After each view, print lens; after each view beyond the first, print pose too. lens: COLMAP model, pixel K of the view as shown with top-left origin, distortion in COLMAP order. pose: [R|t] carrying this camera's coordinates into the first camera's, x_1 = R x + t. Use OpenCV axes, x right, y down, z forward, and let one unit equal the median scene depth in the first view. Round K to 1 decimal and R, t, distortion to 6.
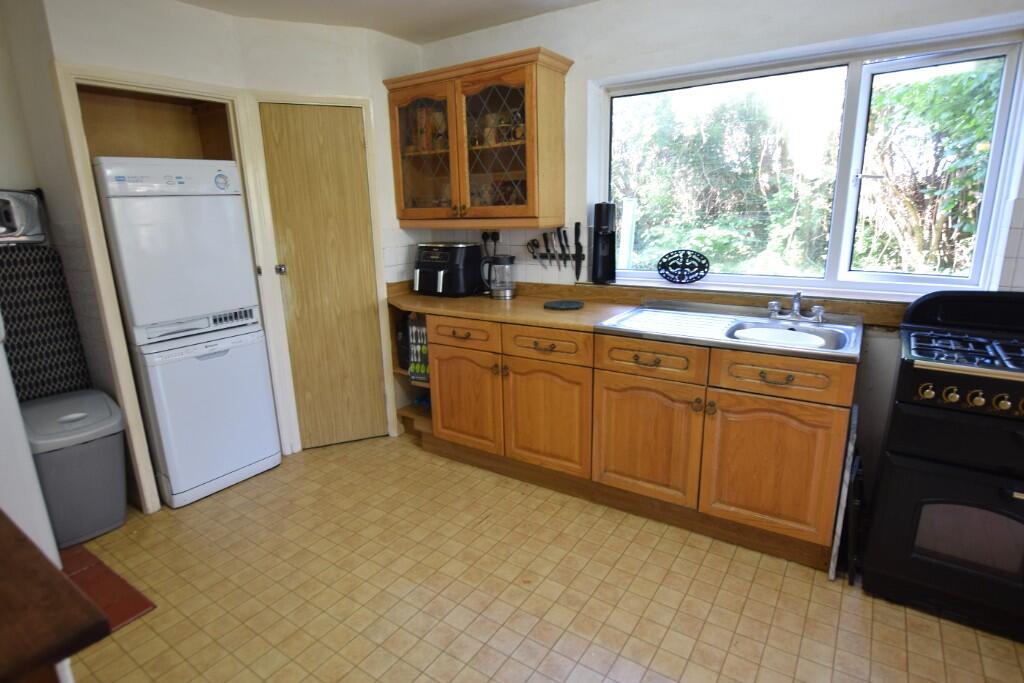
lens RADIAL K [[539.1, 0, 512.0], [0, 539.1, 341.5], [0, 0, 1]] dist [-0.032323, 0.000410]
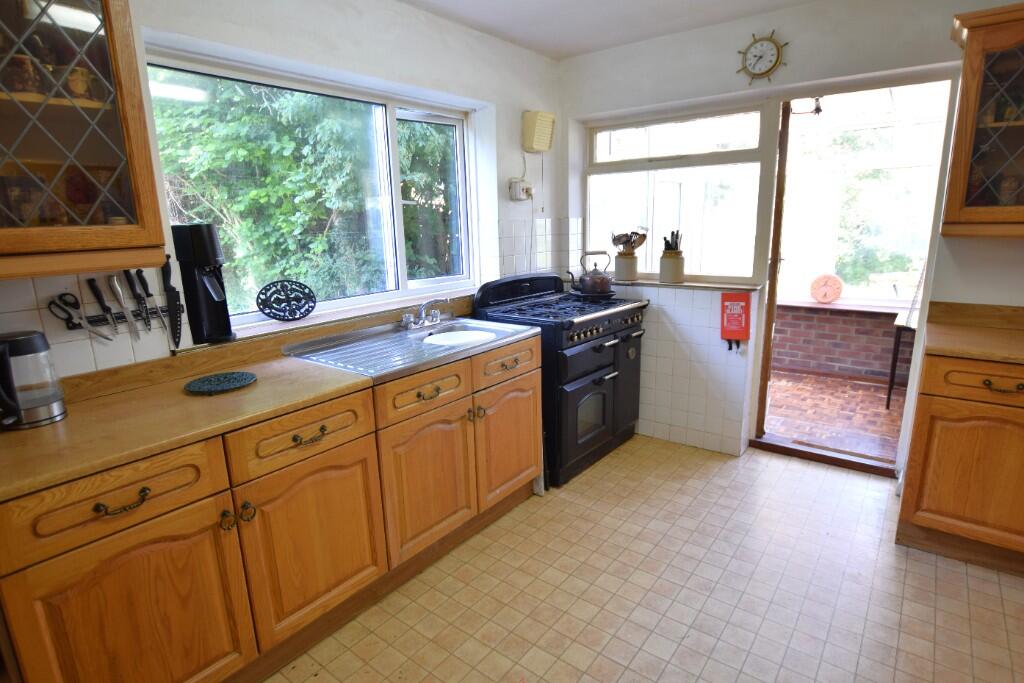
lens RADIAL K [[539.1, 0, 512.0], [0, 539.1, 341.5], [0, 0, 1]] dist [-0.032323, 0.000410]
pose [[0.062414, -0.195839, 0.978648, -0.479623], [0.261368, 0.949546, 0.173347, -0.131602], [-0.963219, 0.244968, 0.110451, 0.587982]]
